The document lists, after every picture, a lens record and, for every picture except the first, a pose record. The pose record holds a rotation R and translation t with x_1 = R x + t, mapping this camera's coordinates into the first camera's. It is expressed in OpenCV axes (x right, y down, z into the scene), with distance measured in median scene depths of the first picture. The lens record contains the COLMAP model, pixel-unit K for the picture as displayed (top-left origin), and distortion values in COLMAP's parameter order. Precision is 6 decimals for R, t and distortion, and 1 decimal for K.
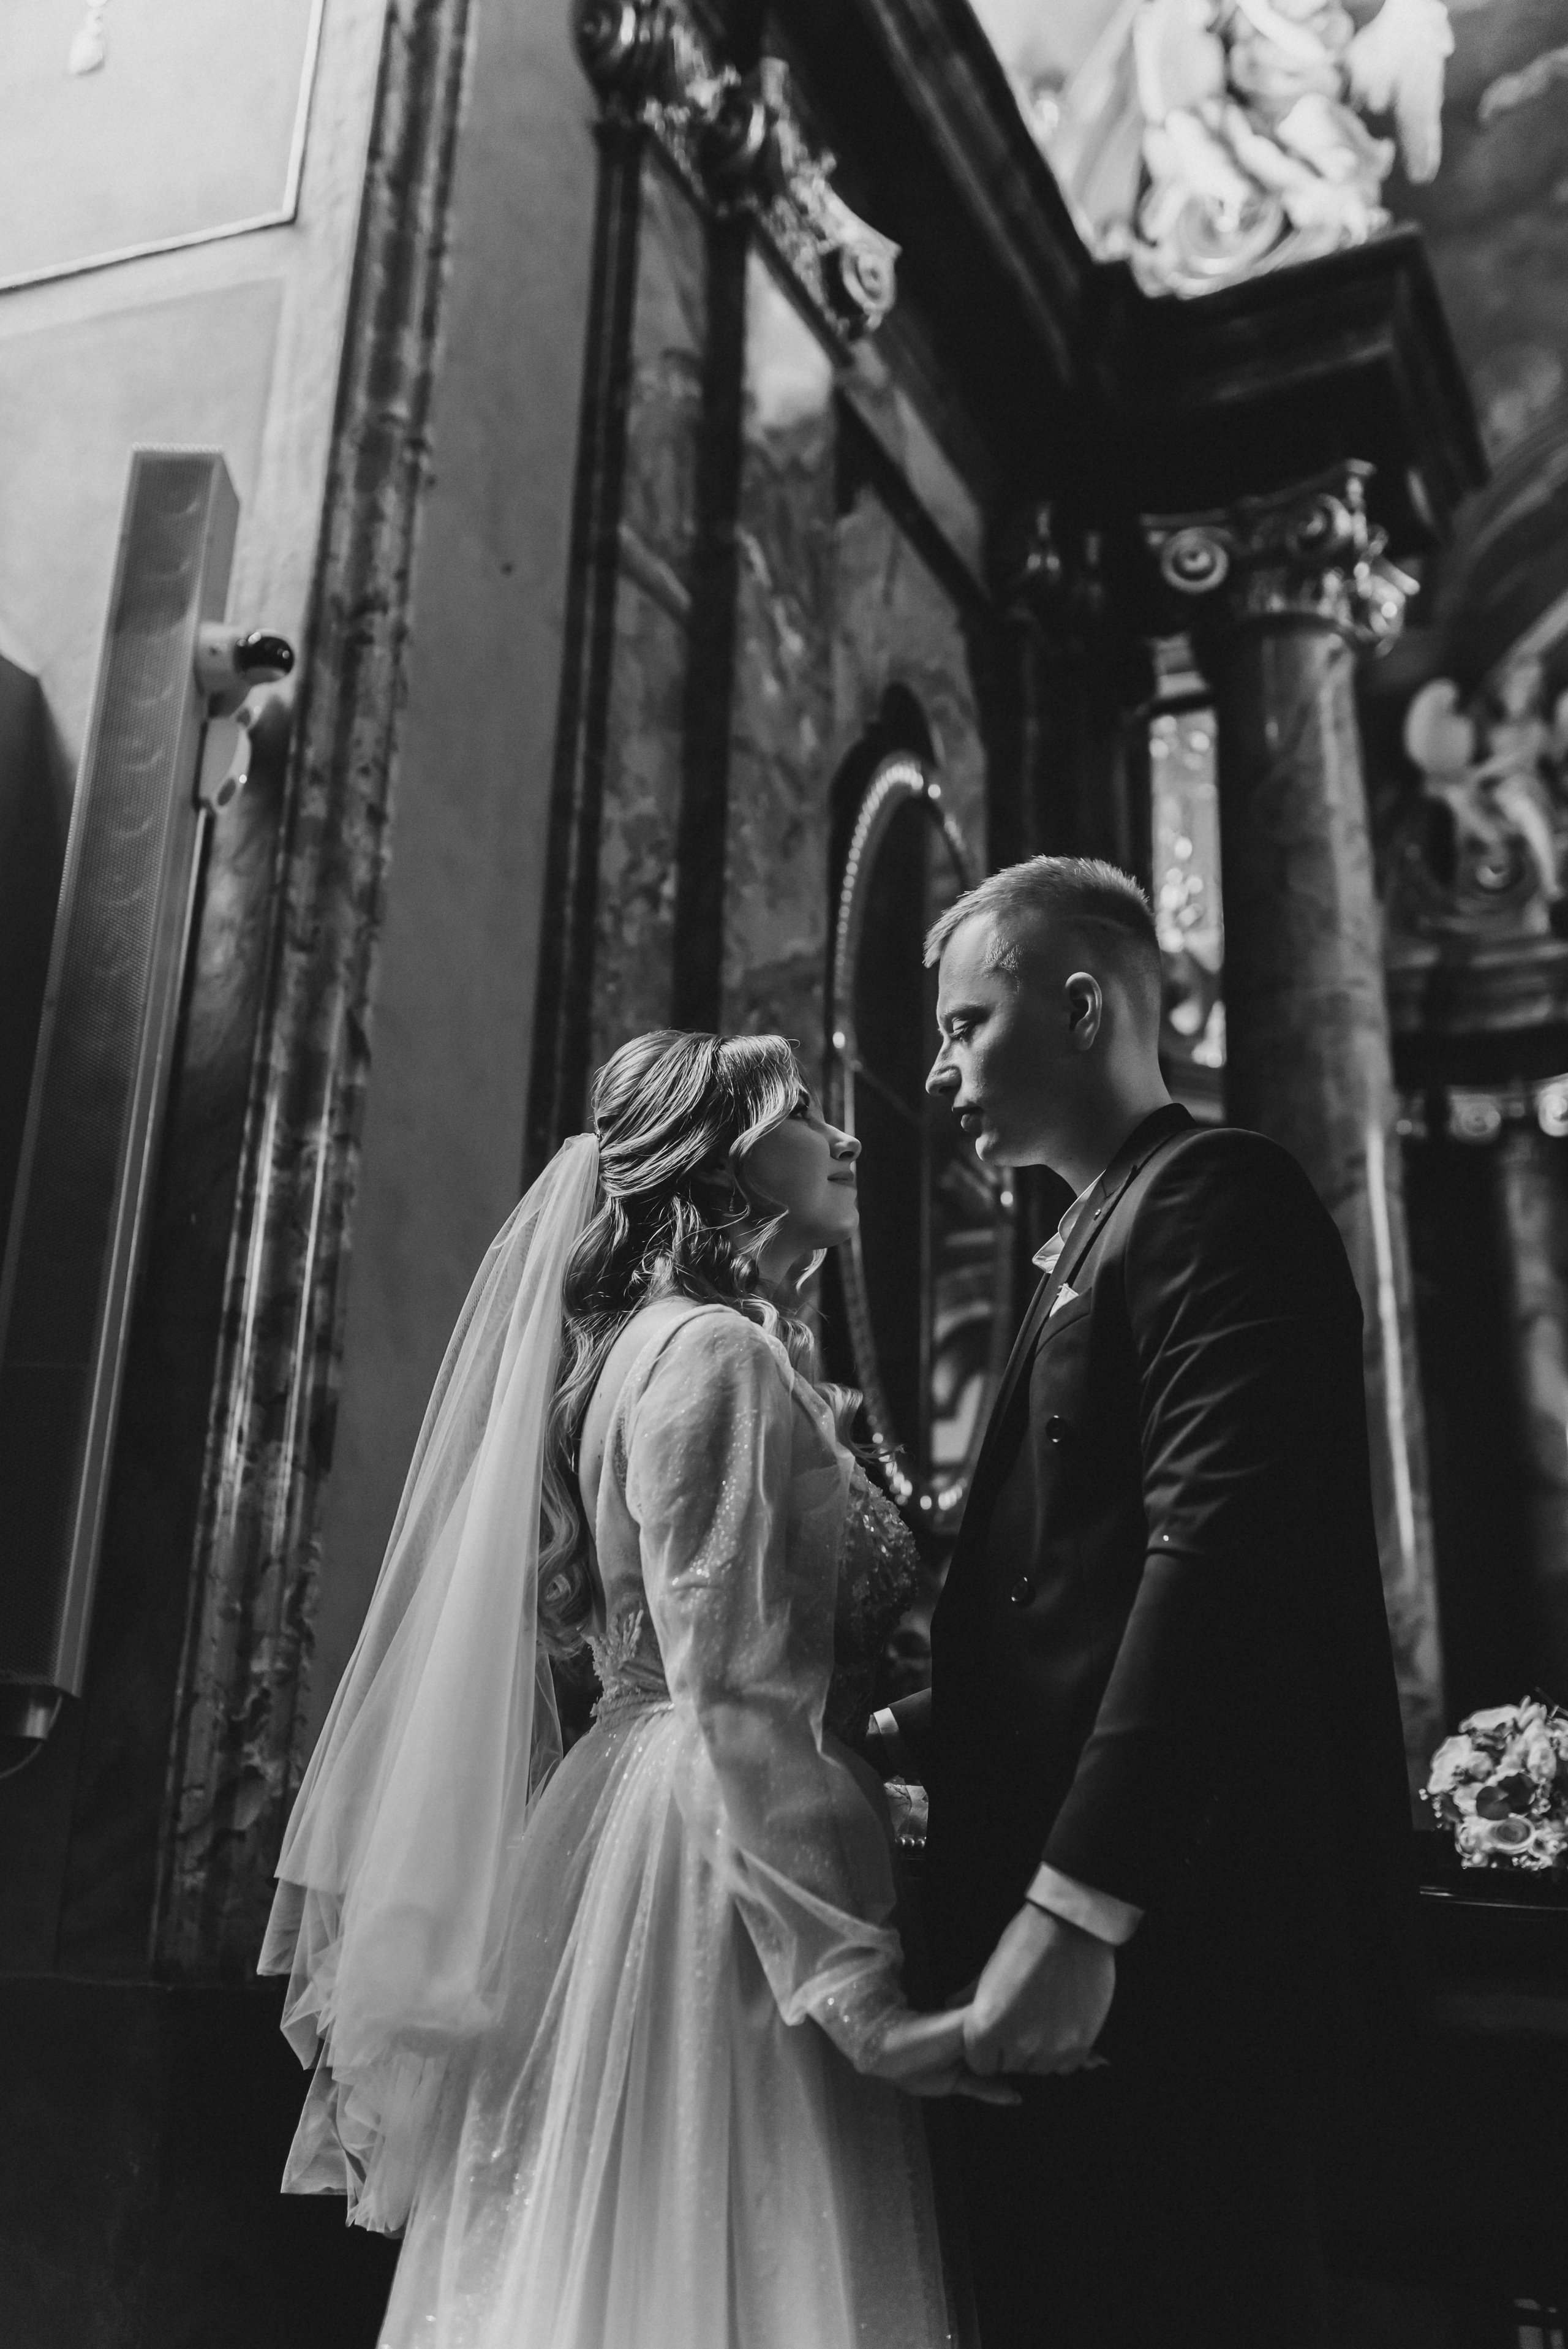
lens RADIAL K [[2250.6, 0, 786.5], [0, 2250.6, 1174.0], [0, 0, 1]] dist [-0.004697, 0.014000]
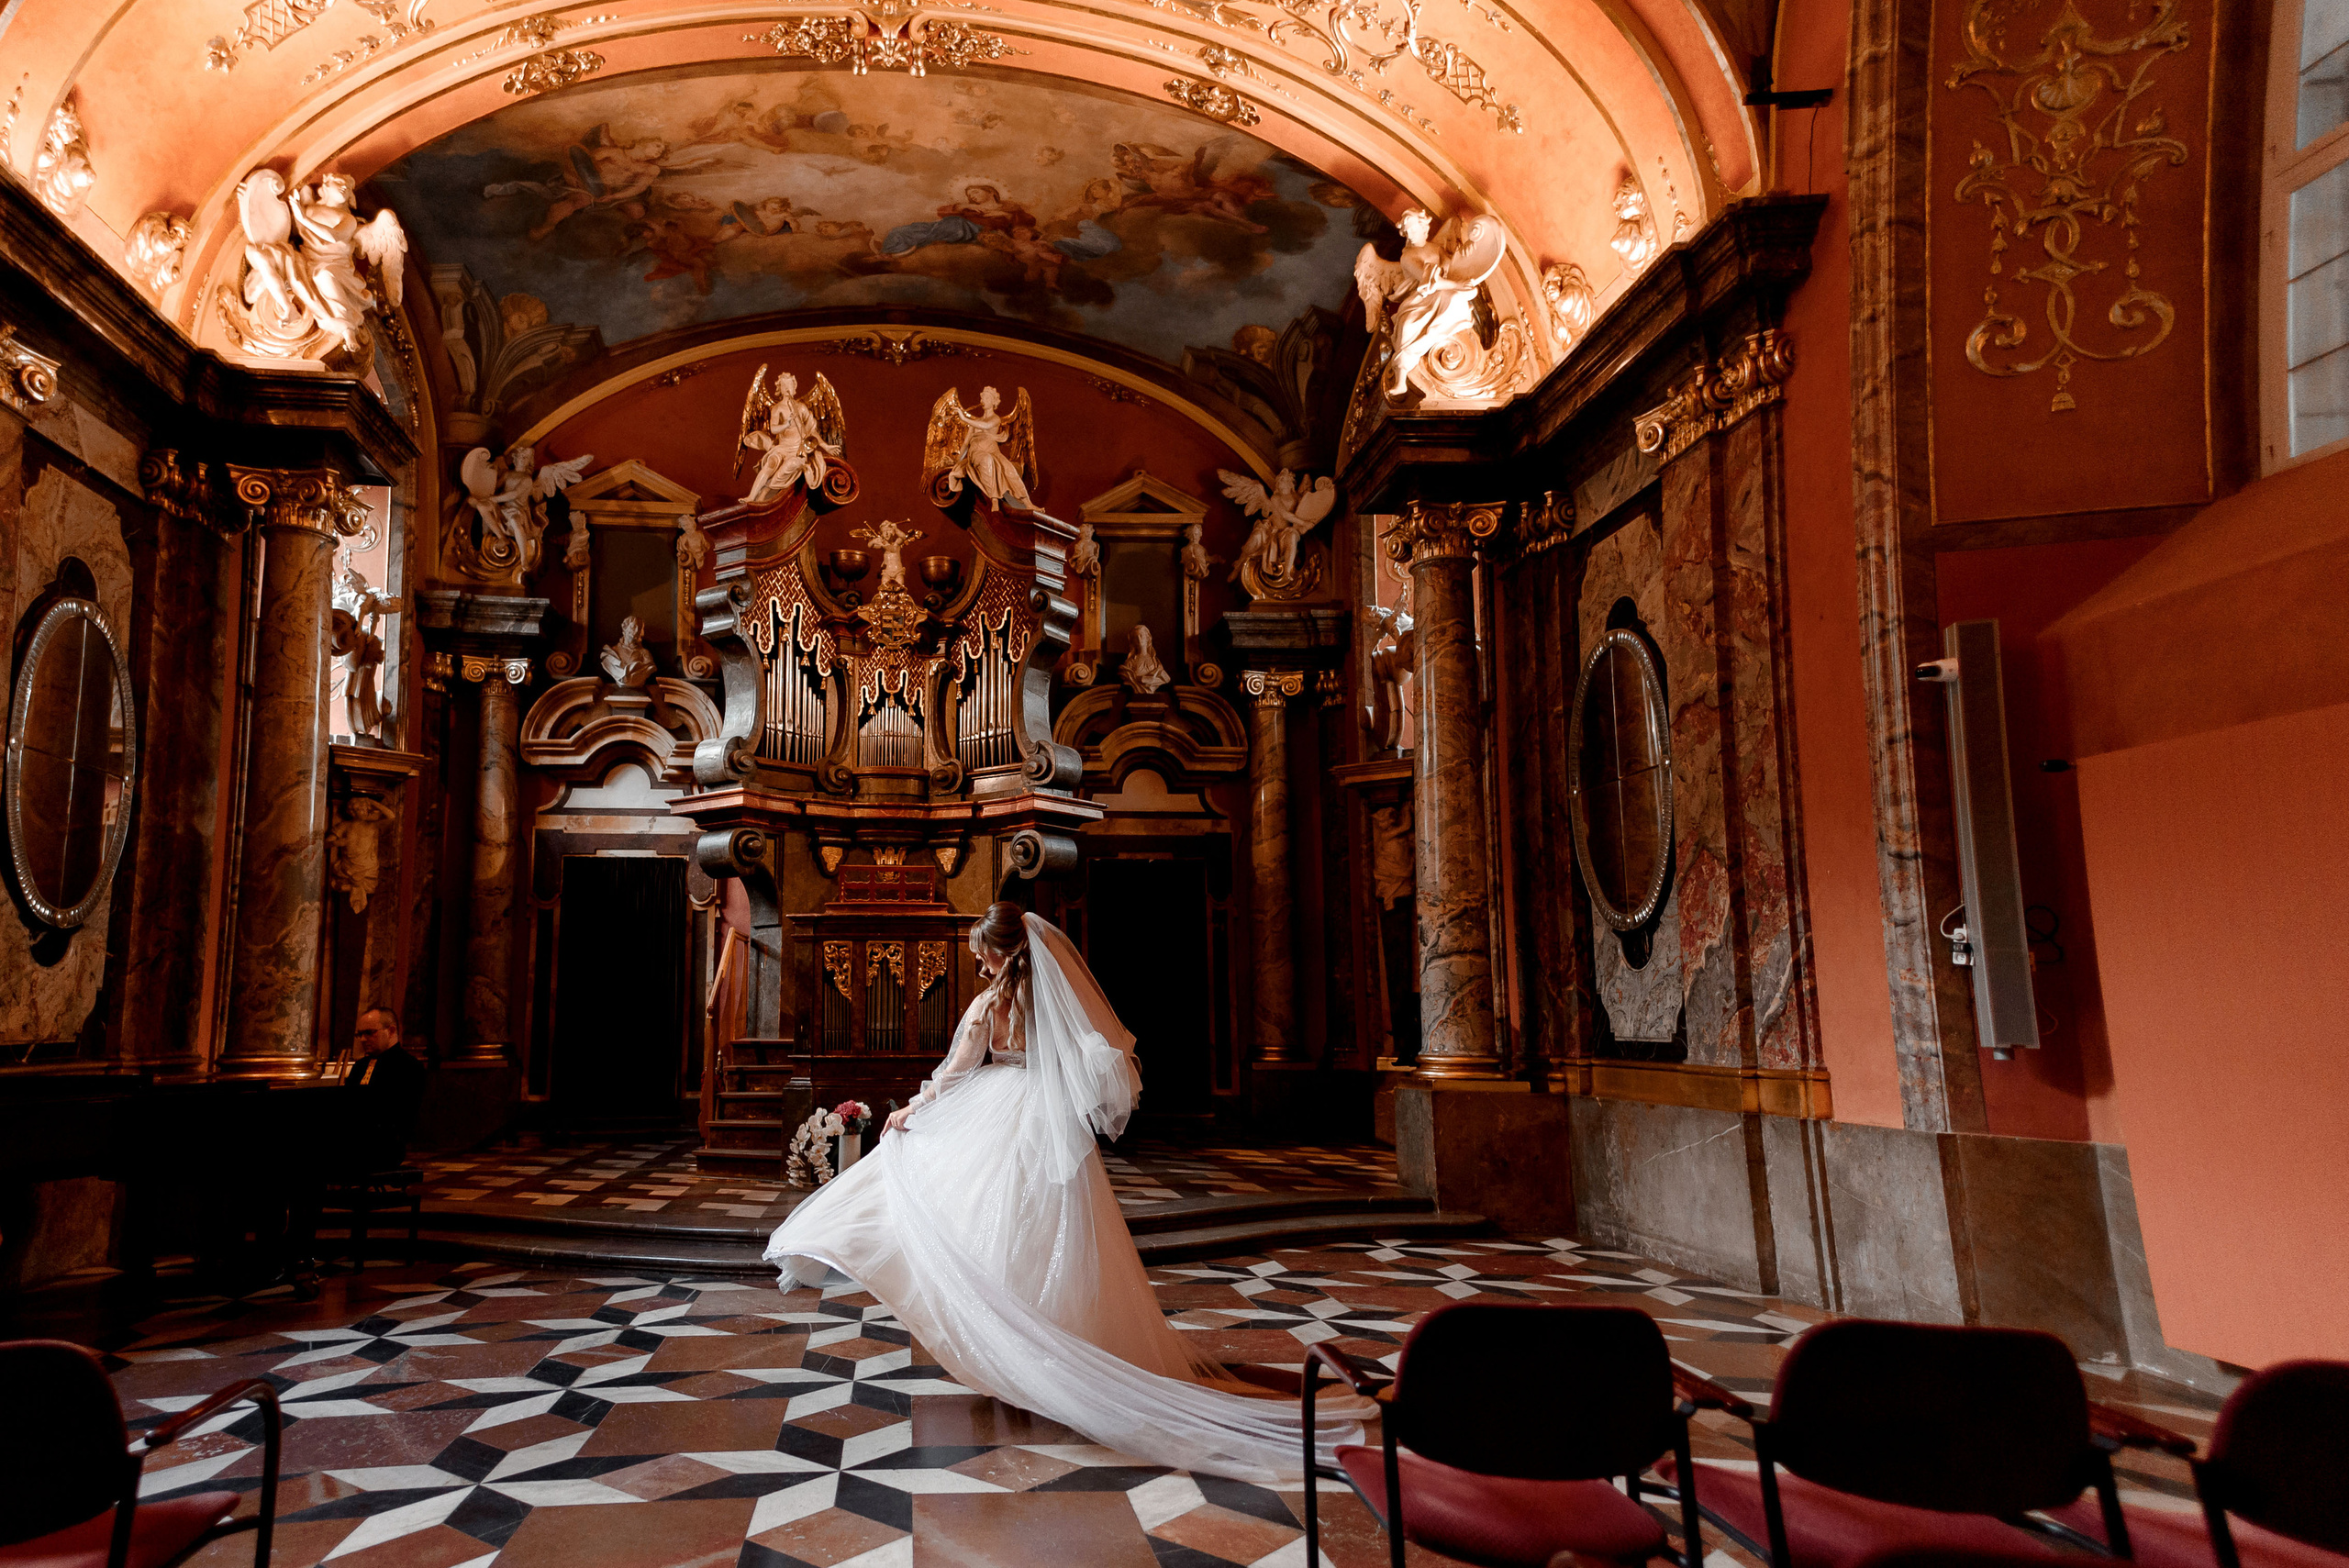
lens RADIAL K [[1371.1, 0, 970.0], [0, 1371.1, 848.1], [0, 0, 1]] dist [0.115771, 0.050427]
pose [[0.877699, 0.037750, 0.477722, 0.211274], [-0.150964, 0.967915, 0.200874, -0.484468], [-0.454812, -0.248426, 0.855237, -1.001257]]
